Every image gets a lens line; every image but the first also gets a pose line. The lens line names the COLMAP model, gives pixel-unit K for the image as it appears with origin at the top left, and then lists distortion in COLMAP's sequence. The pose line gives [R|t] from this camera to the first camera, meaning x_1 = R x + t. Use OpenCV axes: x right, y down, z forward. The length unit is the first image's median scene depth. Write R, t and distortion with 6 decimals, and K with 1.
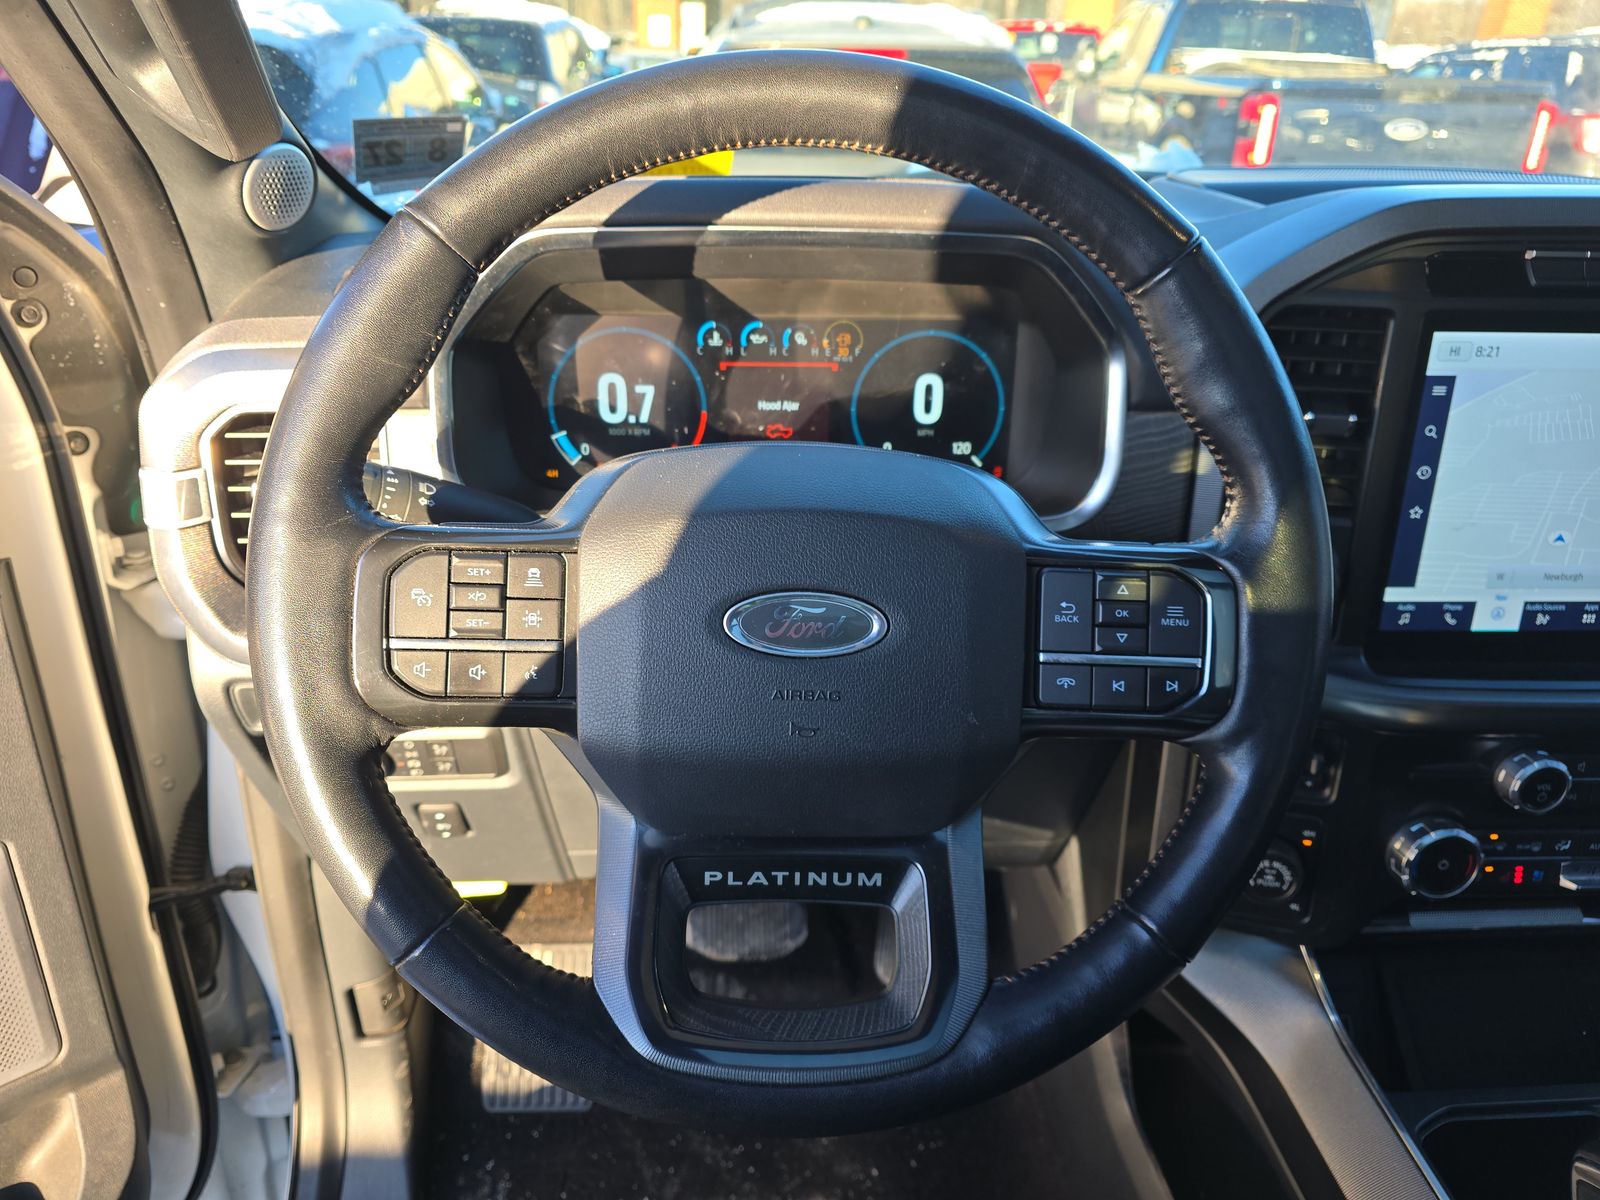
lens RADIAL K [[1046.0, 0, 825.9], [0, 1046.0, 591.2], [0, 0, 1]] dist [0.030328, -0.018624]
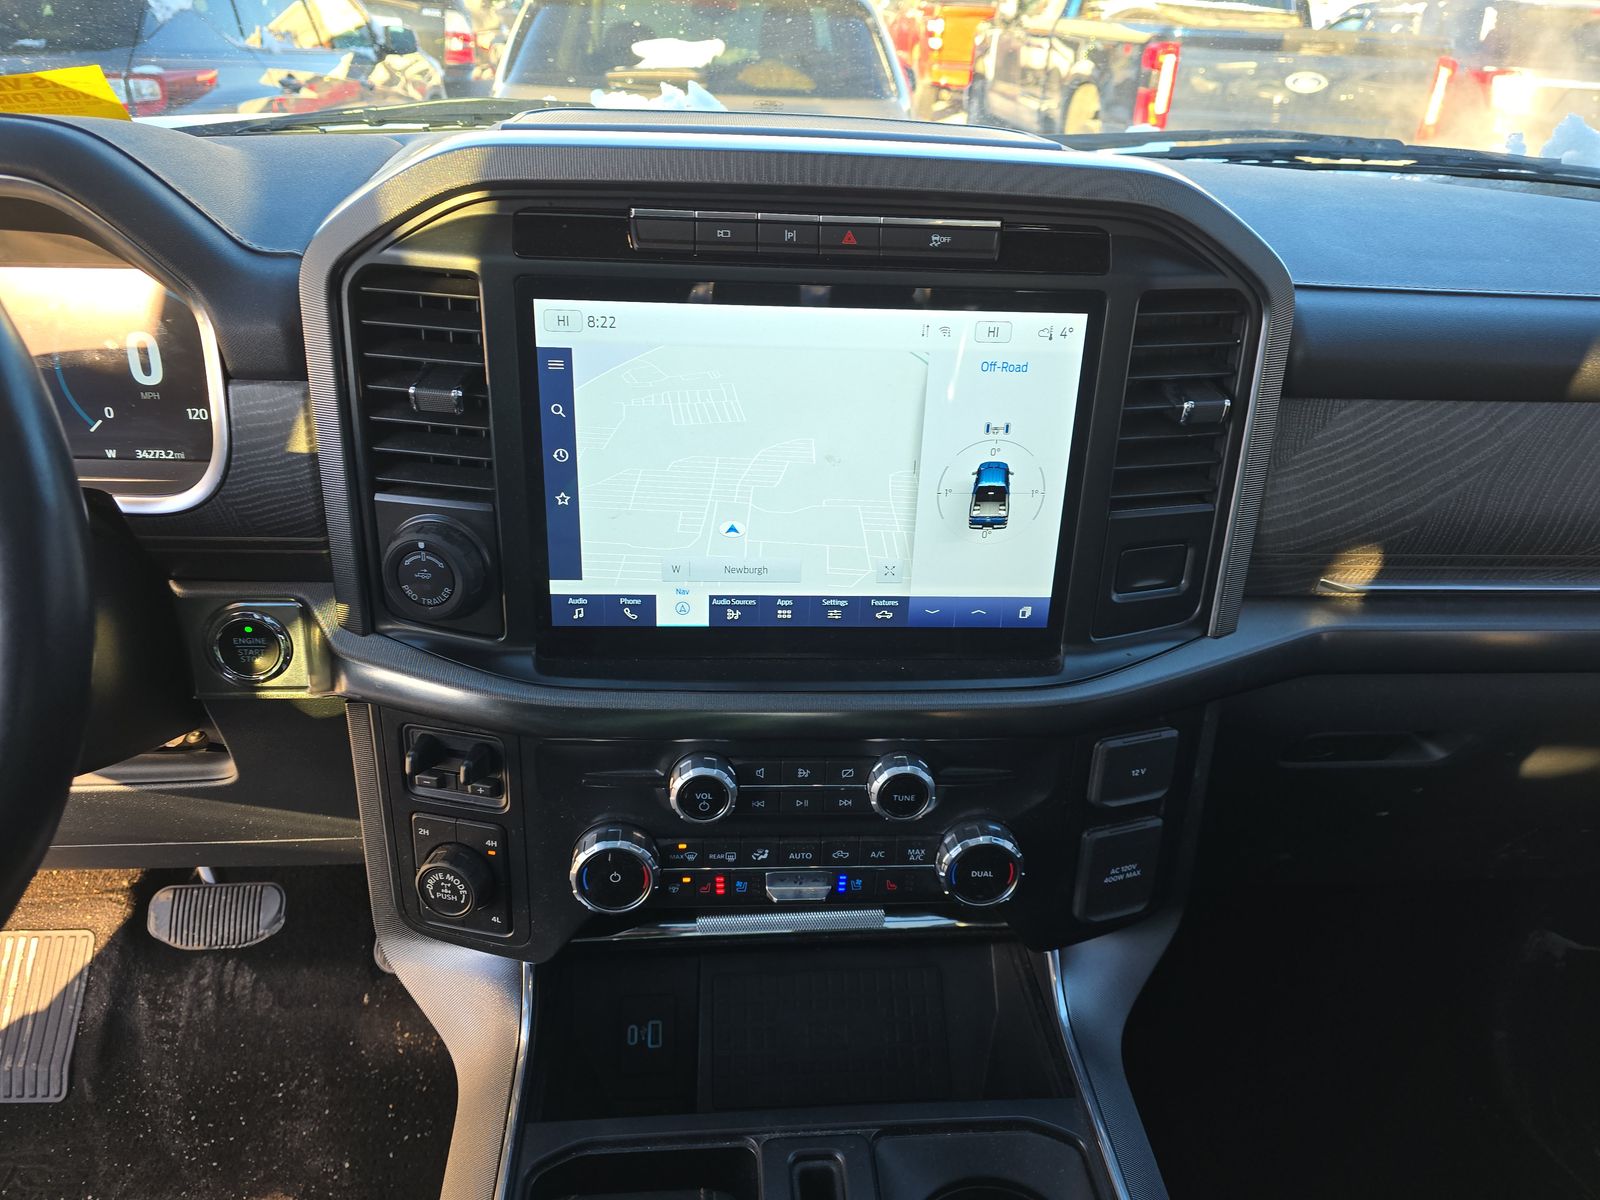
lens RADIAL K [[1046.0, 0, 780.2], [0, 1046.0, 588.5], [0, 0, 1]] dist [0.030328, -0.018624]
pose [[0.999385, 0.010123, 0.033584, 0.681215], [-0.011651, 0.998892, 0.045605, -0.038465], [-0.033085, -0.045968, 0.998395, 0.081498]]
